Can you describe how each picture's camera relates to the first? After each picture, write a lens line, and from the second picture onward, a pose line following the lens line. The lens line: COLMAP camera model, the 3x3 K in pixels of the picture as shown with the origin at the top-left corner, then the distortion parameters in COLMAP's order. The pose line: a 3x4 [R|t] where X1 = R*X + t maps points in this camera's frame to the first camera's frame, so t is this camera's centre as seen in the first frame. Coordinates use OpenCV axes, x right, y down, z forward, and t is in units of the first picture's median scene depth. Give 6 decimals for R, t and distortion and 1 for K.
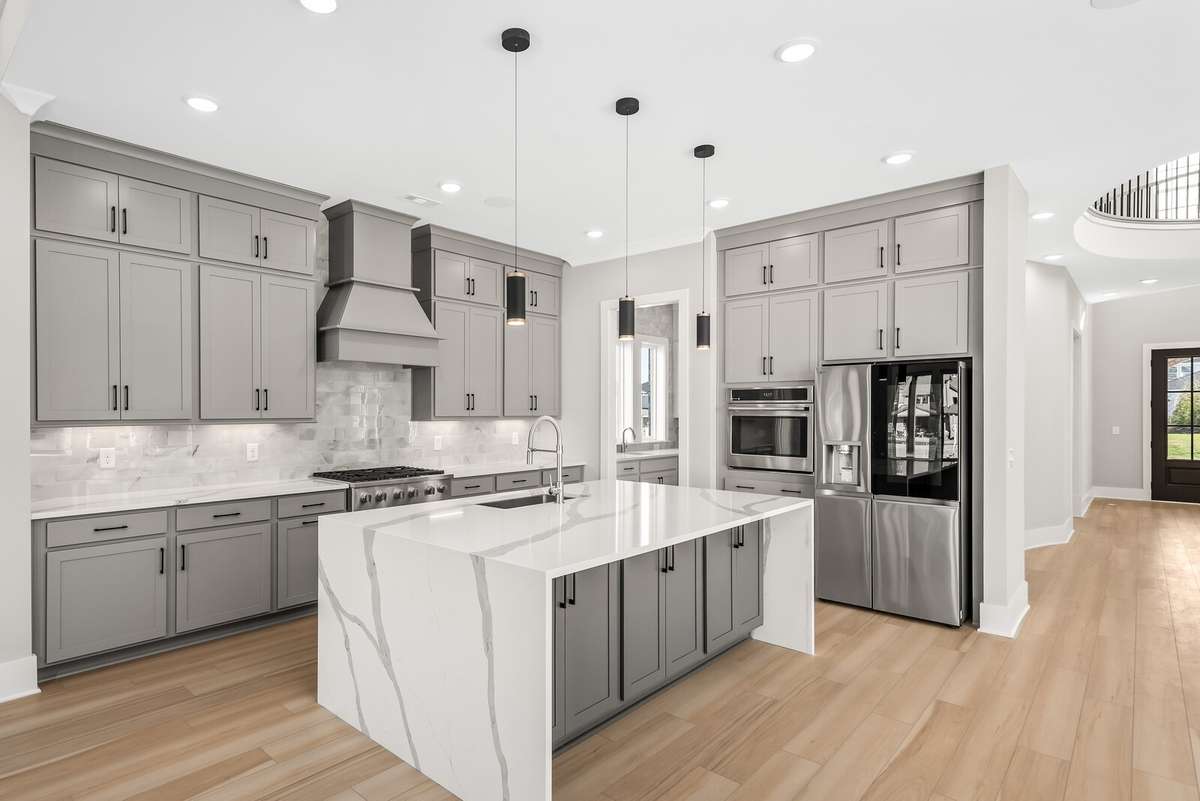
lens RADIAL K [[640.7, 0, 600.0], [0, 640.7, 400.5], [0, 0, 1]] dist [0.016303, -0.000577]
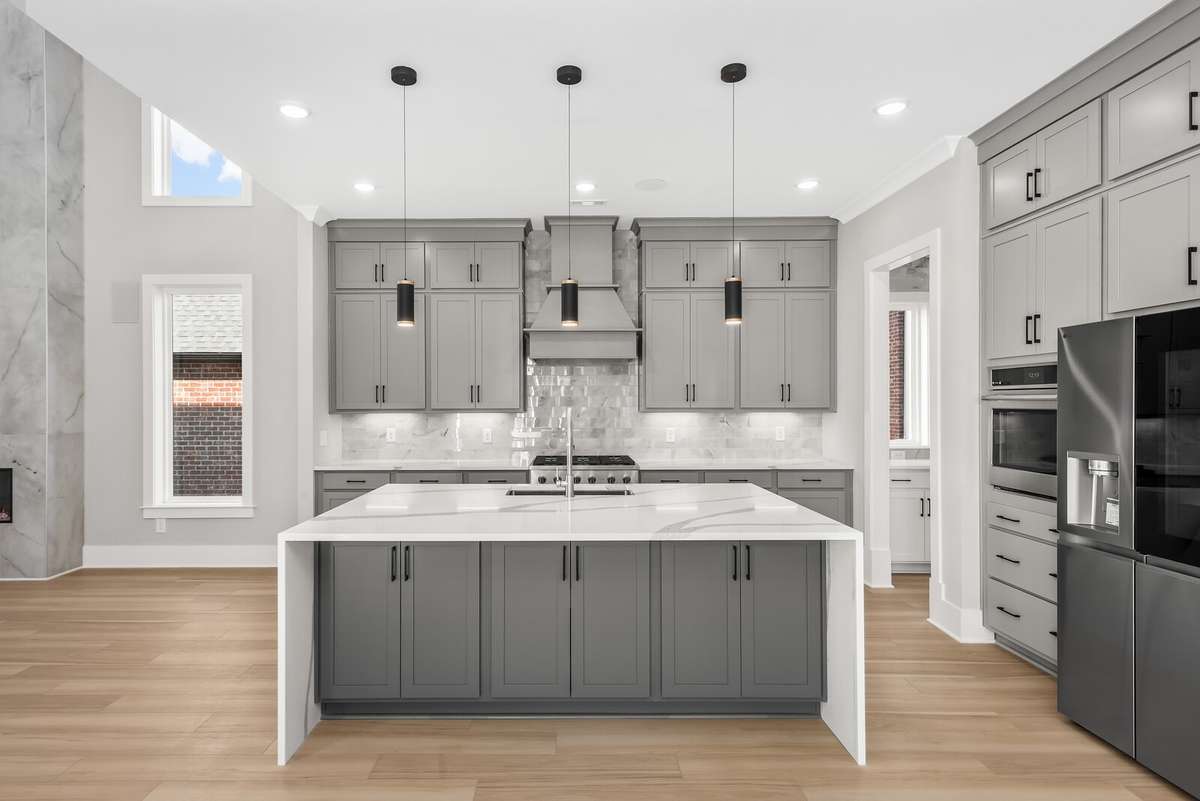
lens RADIAL K [[688.8, 0, 600.0], [0, 688.8, 400.5], [0, 0, 1]] dist [0.006337, 0.000059]
pose [[0.649953, -0.005215, -0.759956, 0.579321], [0.014849, 0.999873, 0.005838, 0.006419], [0.759829, -0.015079, 0.649948, 0.273503]]
